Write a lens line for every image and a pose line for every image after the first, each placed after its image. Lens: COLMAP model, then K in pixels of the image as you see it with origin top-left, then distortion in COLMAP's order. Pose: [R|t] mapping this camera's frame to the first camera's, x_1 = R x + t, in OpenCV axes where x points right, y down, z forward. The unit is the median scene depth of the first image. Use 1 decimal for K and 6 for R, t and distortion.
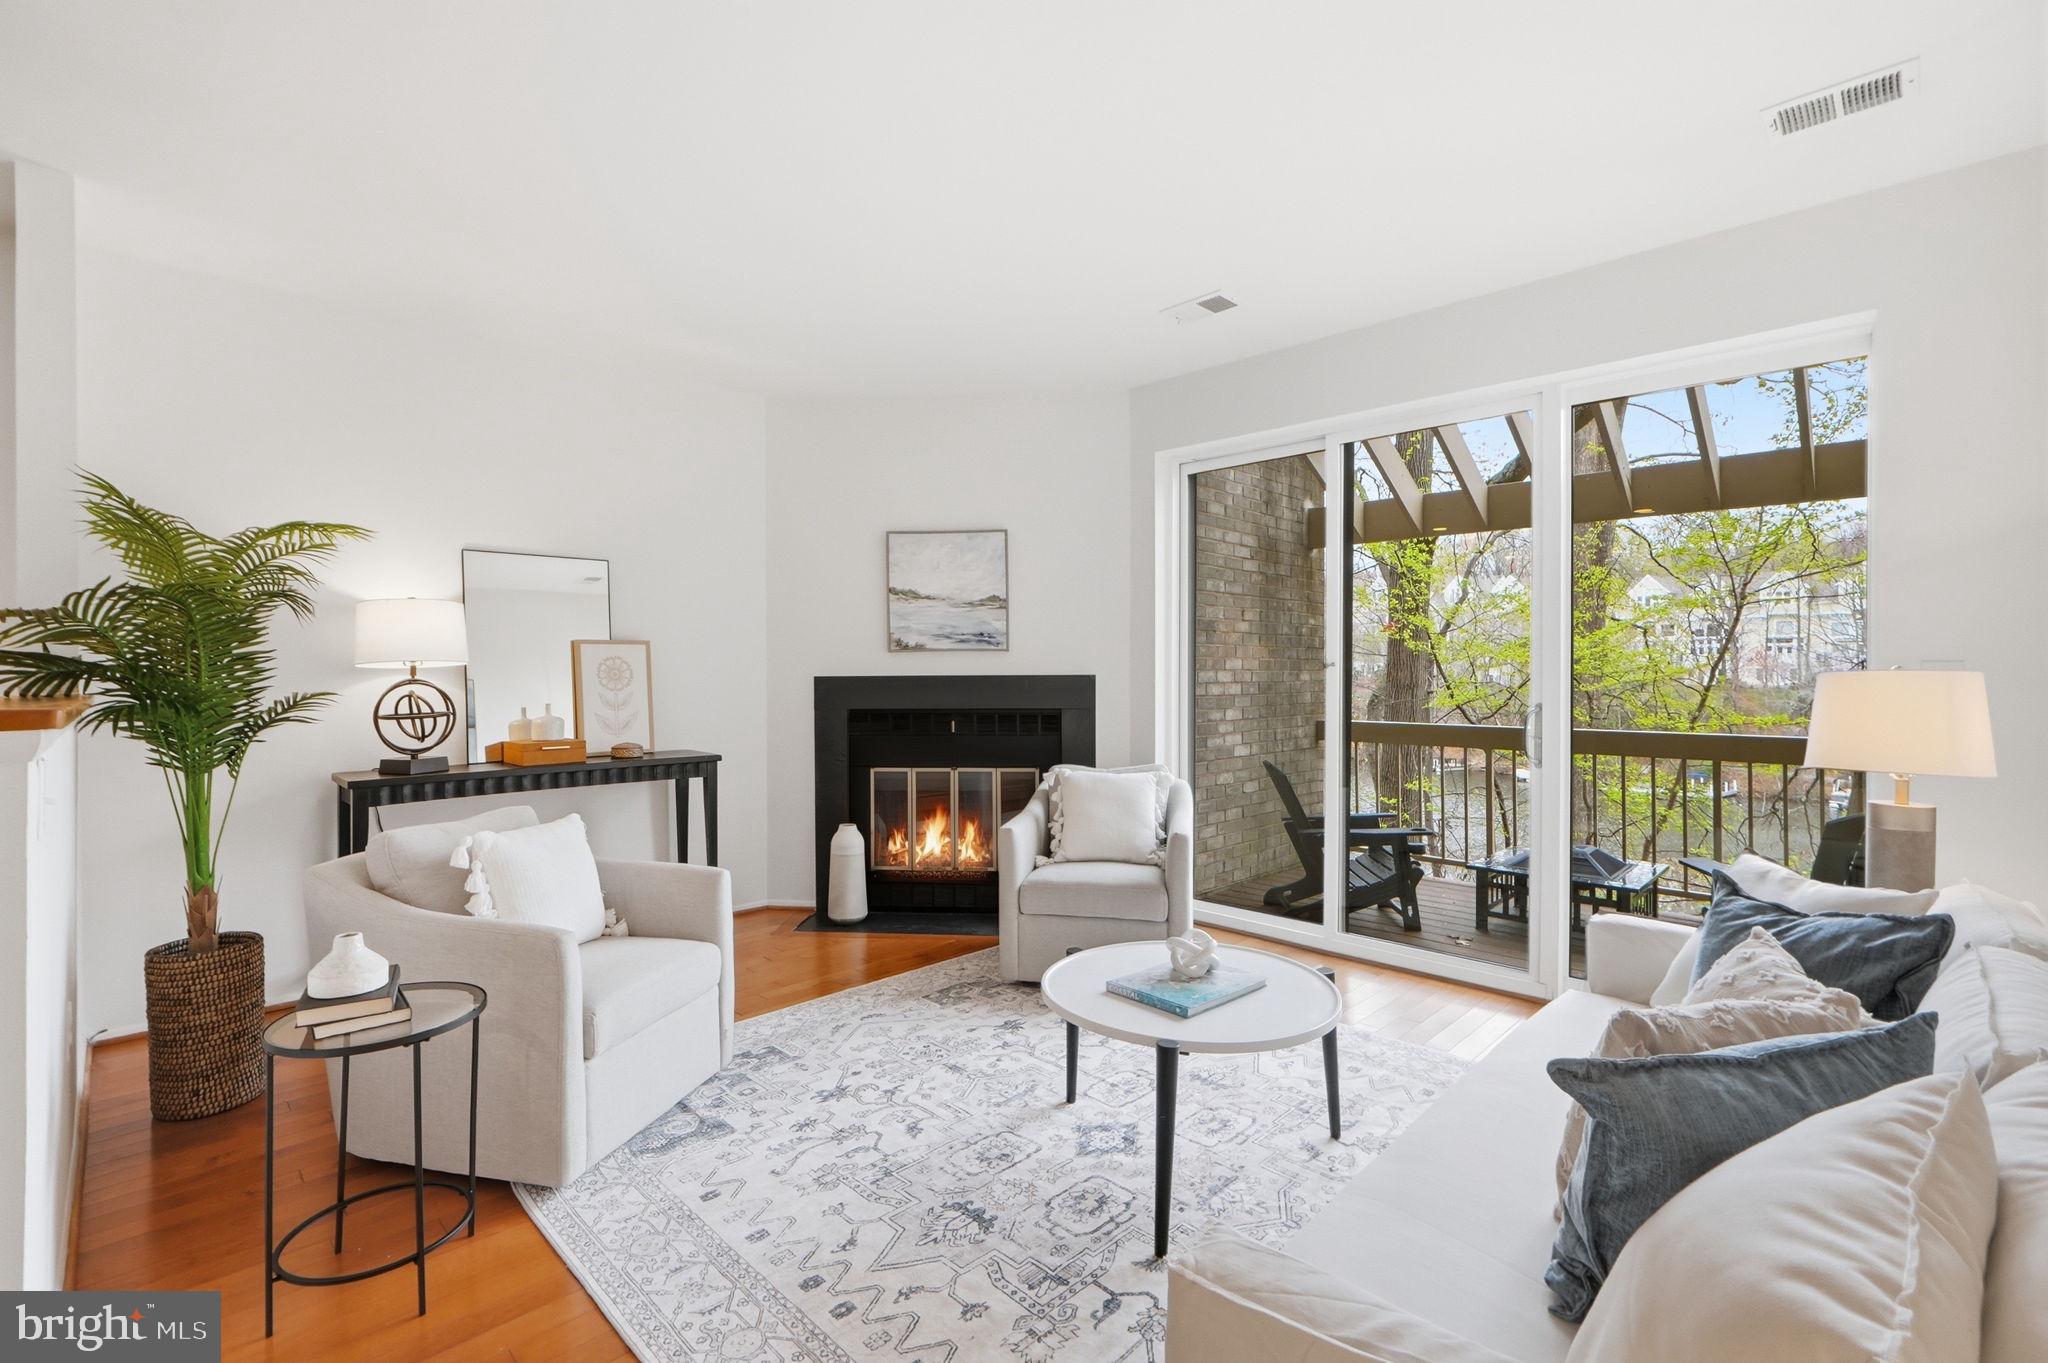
lens RADIAL K [[887.8, 0, 1036.0], [0, 887.8, 678.9], [0, 0, 1]] dist [-0.000870, 0.000191]
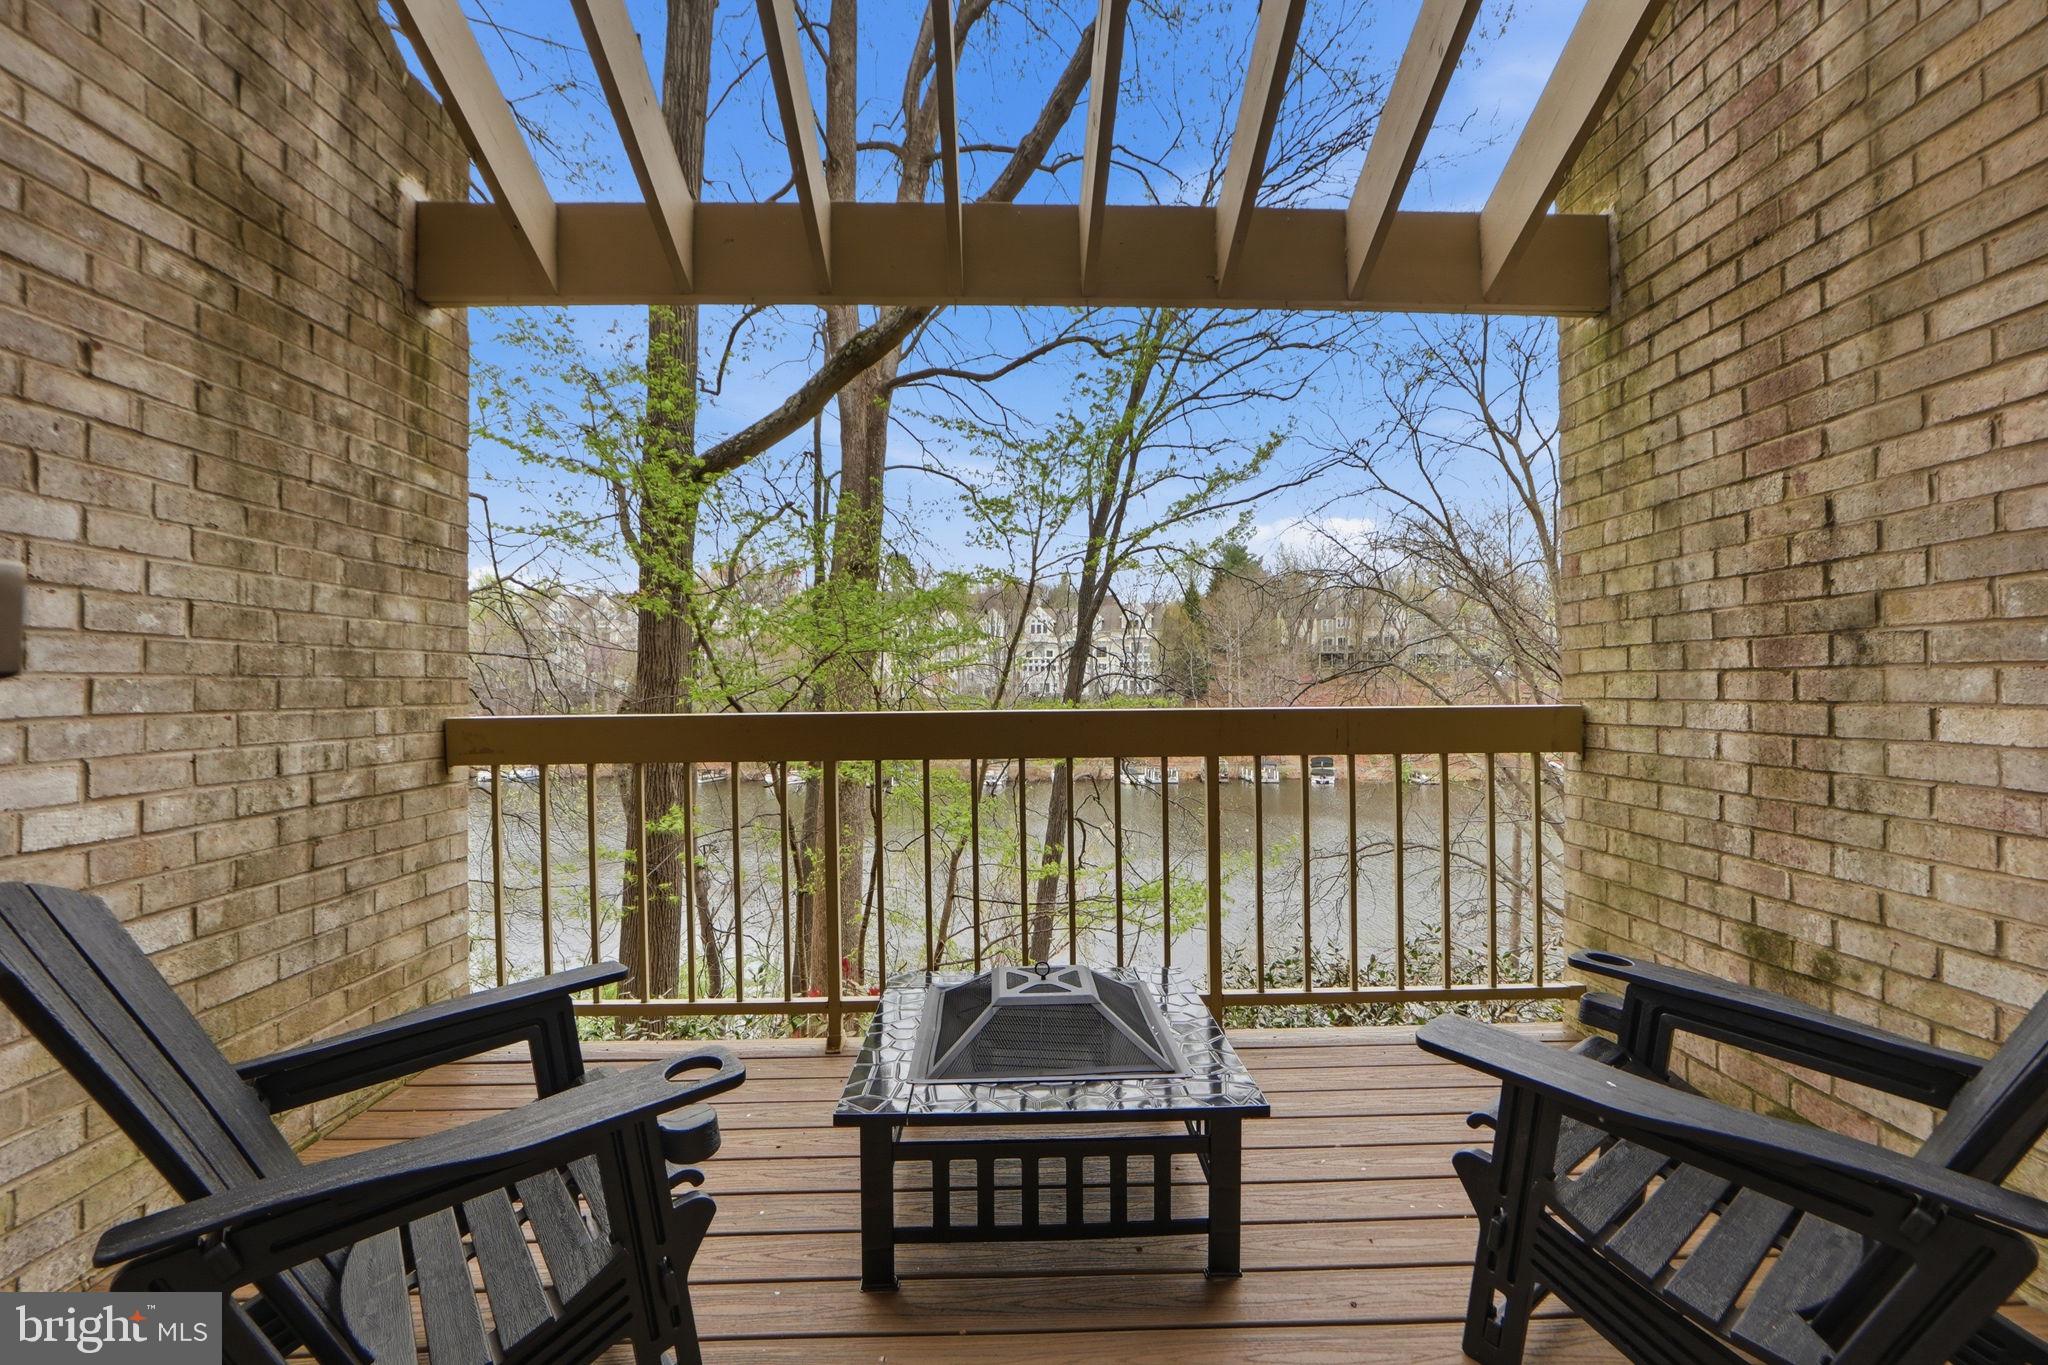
lens RADIAL K [[887.8, 0, 1036.0], [0, 887.8, 679.9], [0, 0, 1]] dist [-0.000870, 0.000191]
pose [[0.699326, -0.001522, 0.714801, 0.236741], [0.010492, 0.999912, -0.008136, 0.038401], [-0.714726, 0.013189, 0.699281, 0.564232]]
